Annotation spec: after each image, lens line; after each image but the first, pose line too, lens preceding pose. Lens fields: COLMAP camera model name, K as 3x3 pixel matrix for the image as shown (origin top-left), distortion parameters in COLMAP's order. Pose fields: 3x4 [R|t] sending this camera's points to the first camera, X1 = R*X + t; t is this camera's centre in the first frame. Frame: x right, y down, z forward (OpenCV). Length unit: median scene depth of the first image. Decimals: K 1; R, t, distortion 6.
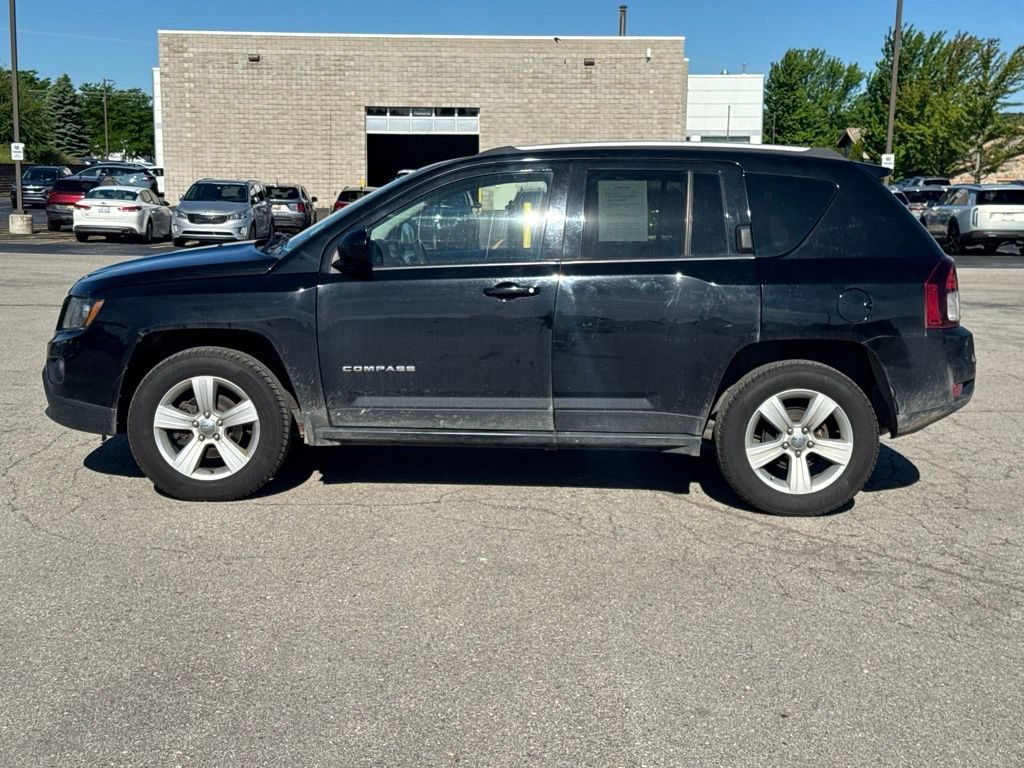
lens RADIAL K [[1506.0, 0, 512.0], [0, 1506.0, 384.0], [0, 0, 1]] dist [0.124777, -0.049513]
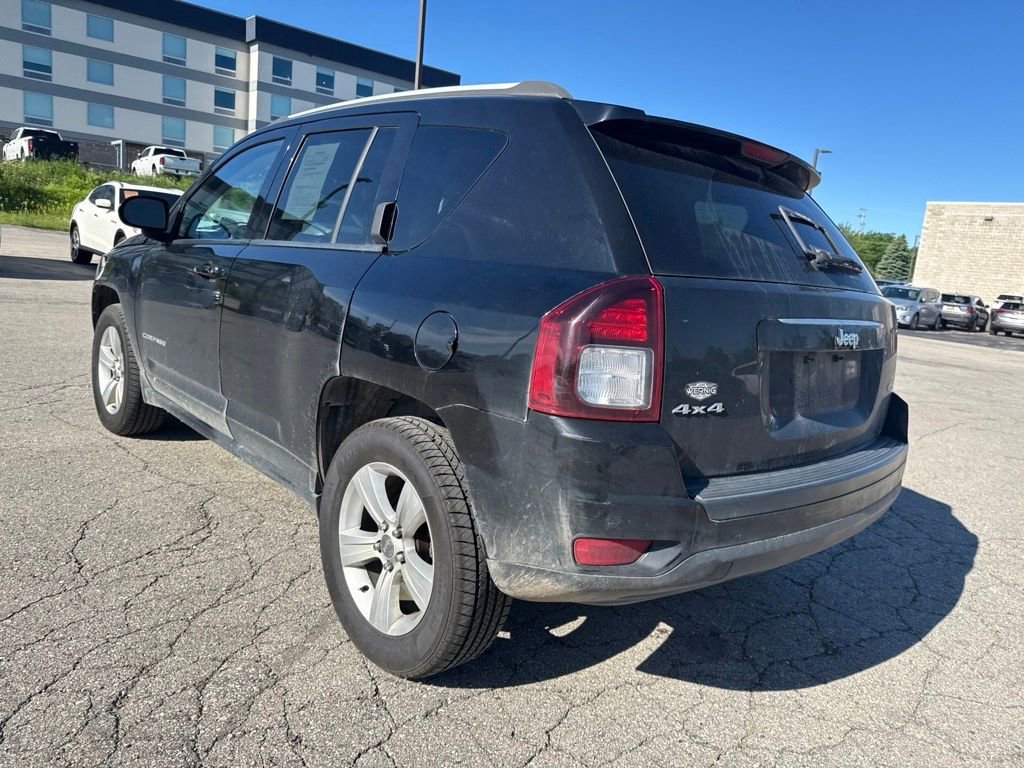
lens RADIAL K [[733.6, 0, 511.2], [0, 733.6, 377.9], [0, 0, 1]] dist [0.004727, -0.008321]
pose [[0.676249, 0.171045, -0.716541, 0.088003], [-0.182297, 0.981275, 0.062193, -0.012028], [0.713761, 0.088565, 0.694767, 0.167109]]
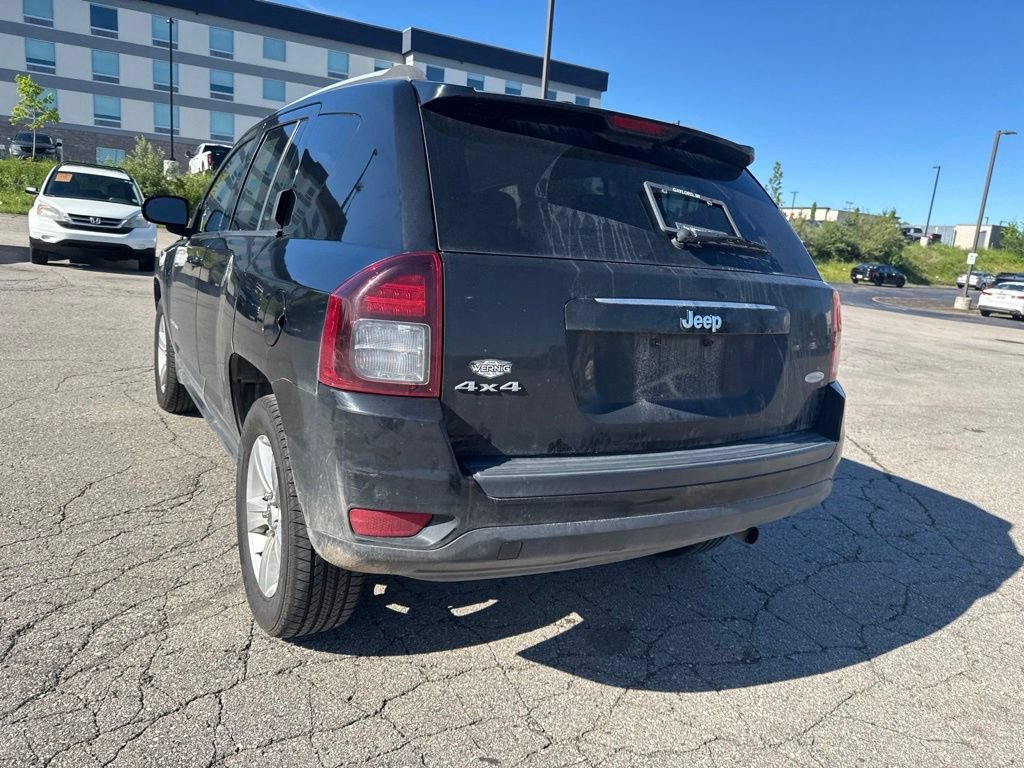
lens RADIAL K [[729.6, 0, 512.0], [0, 729.6, 384.0], [0, 0, 1]] dist [0.025024, -0.035987]
pose [[0.509835, 0.191982, -0.838577, 0.103099], [-0.188137, 0.976067, 0.109076, -0.014996], [0.839448, 0.102156, 0.533752, 0.185809]]
